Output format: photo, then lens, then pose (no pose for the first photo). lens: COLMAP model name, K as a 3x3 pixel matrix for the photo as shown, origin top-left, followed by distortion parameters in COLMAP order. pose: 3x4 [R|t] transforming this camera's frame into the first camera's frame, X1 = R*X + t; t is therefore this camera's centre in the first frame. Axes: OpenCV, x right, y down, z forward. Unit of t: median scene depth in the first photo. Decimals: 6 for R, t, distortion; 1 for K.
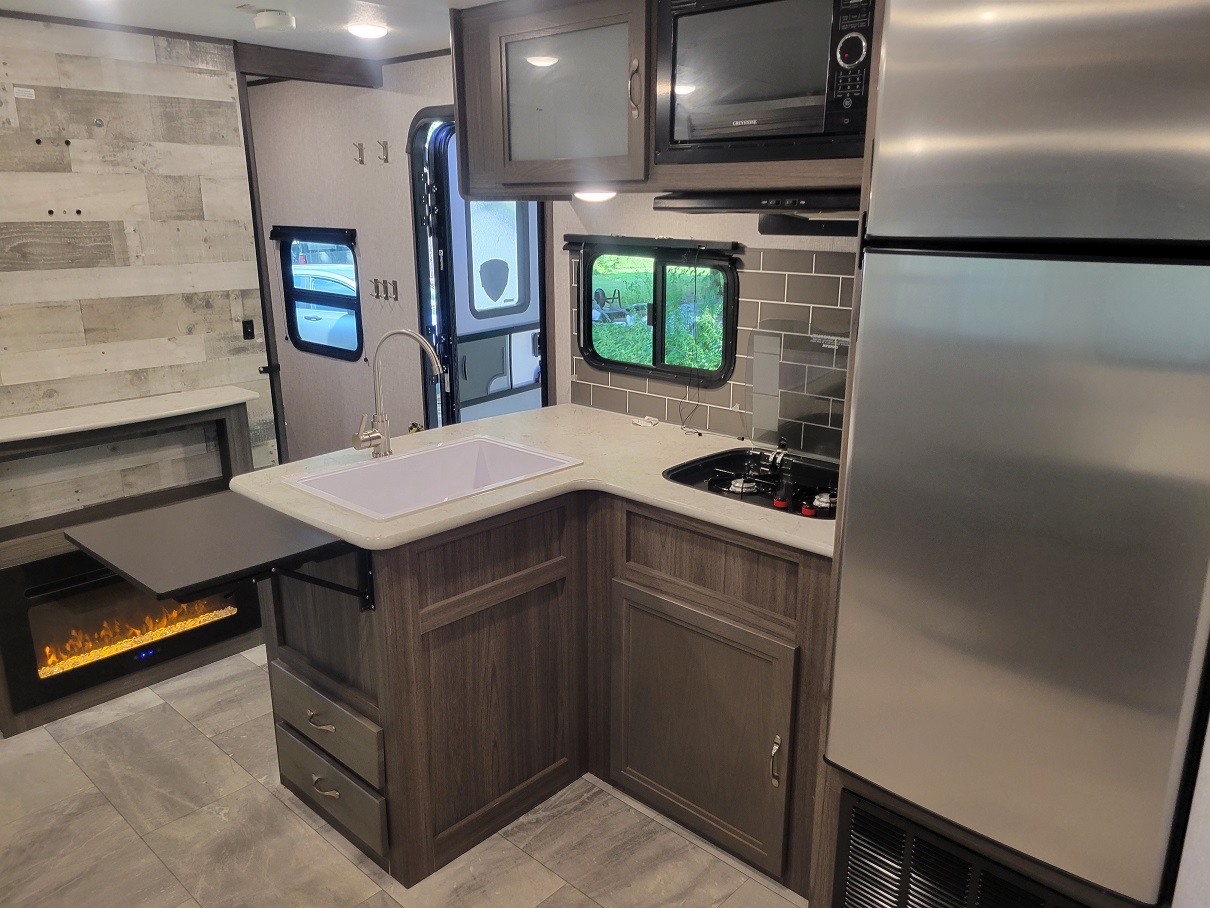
lens RADIAL K [[915.8, 0, 604.2], [0, 915.8, 461.0], [0, 0, 1]] dist [0.049372, -0.034126]
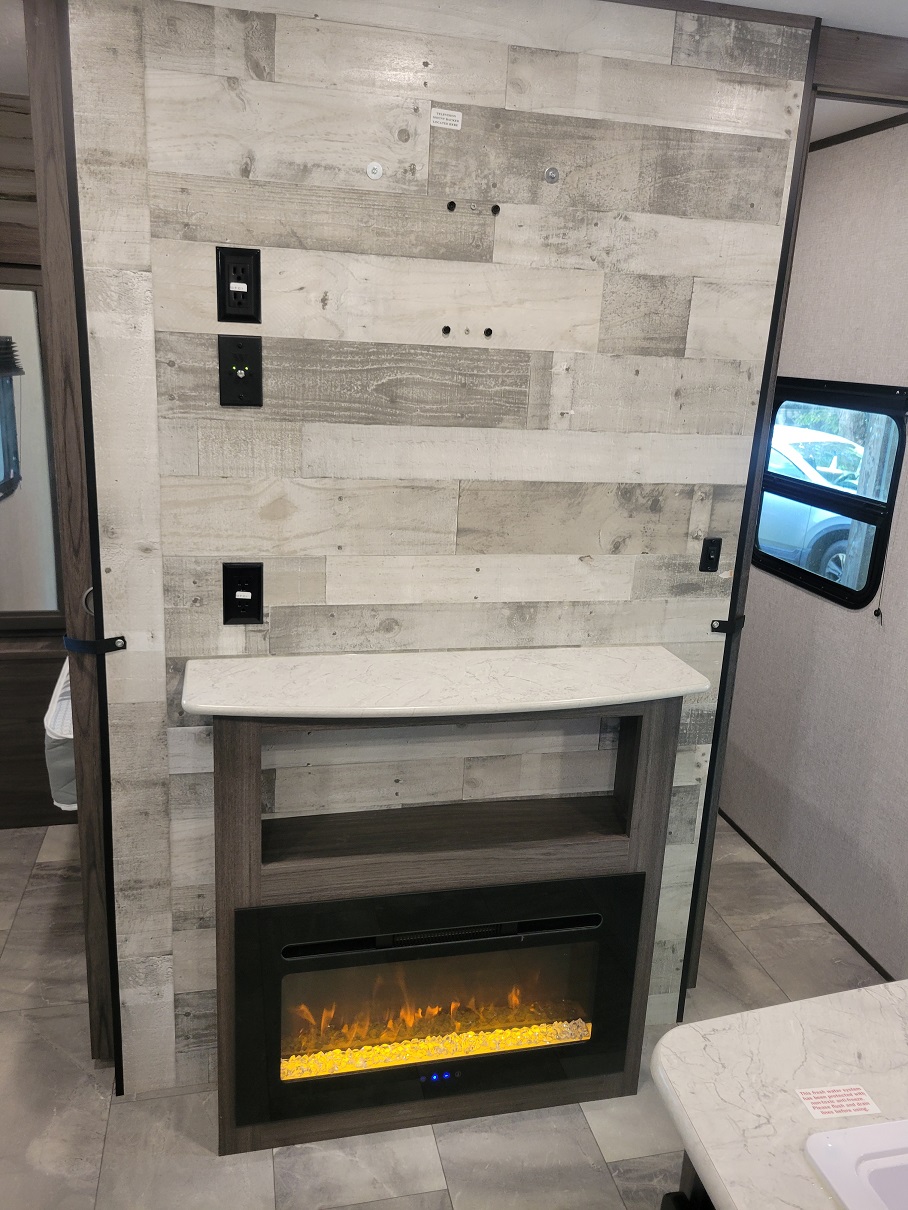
lens RADIAL K [[915.8, 0, 451.5], [0, 915.8, 598.1], [0, 0, 1]] dist [0.049372, -0.034126]
pose [[0.832299, 0.192404, -0.519865, -0.241115], [-0.200735, 0.978792, 0.040880, -0.117854], [0.516706, 0.070331, 0.853269, 0.482773]]
